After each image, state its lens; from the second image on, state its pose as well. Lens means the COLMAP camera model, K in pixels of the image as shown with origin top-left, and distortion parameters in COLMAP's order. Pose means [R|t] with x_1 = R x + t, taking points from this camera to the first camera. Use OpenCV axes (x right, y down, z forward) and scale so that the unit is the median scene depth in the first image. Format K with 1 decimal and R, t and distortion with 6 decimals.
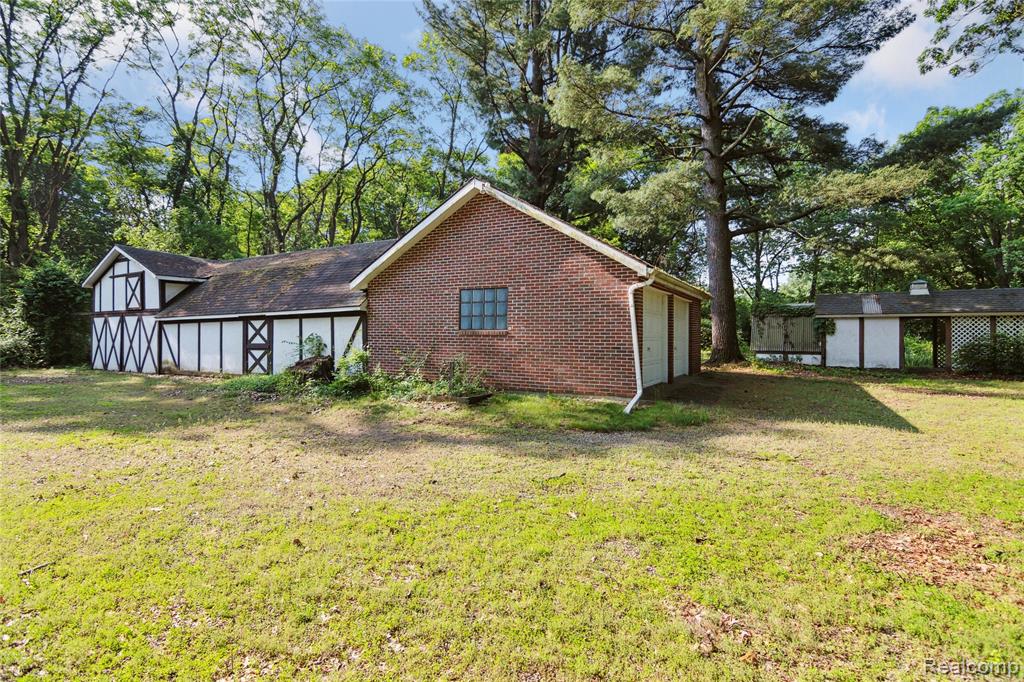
lens RADIAL K [[476.7, 0, 512.1], [0, 476.7, 336.4], [0, 0, 1]] dist [-0.017409, -0.000175]
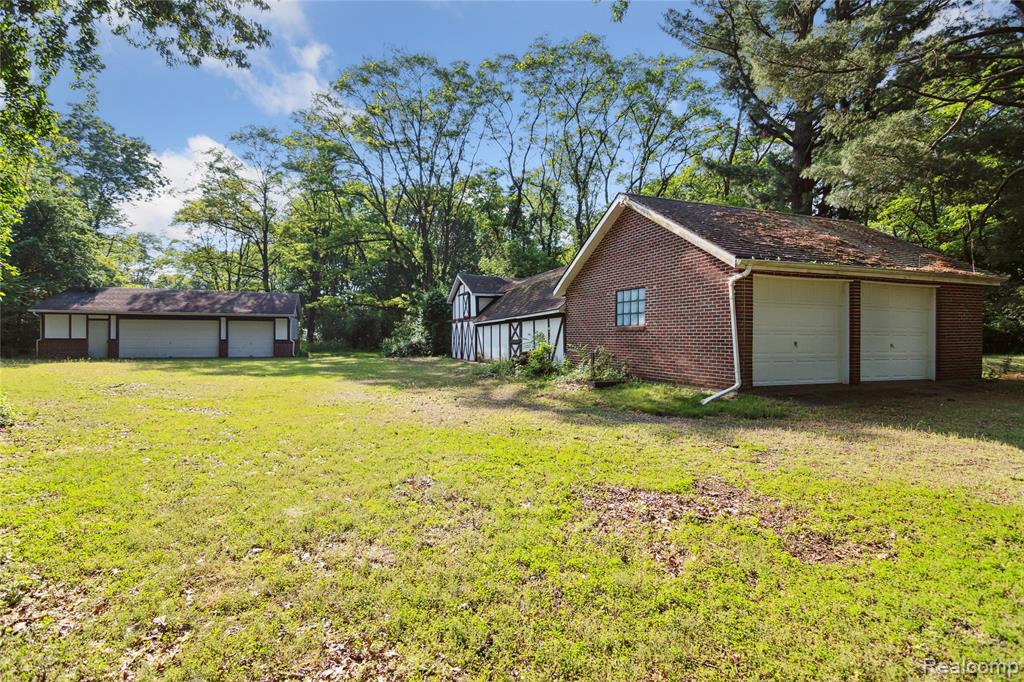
lens RADIAL K [[476.7, 0, 513.6], [0, 476.7, 345.8], [0, 0, 1]] dist [-0.017409, -0.000175]
pose [[0.756062, 0.010157, -0.654421, 0.292786], [-0.001422, 0.999903, 0.013876, 0.011760], [0.654498, -0.009561, 0.756003, -0.024742]]
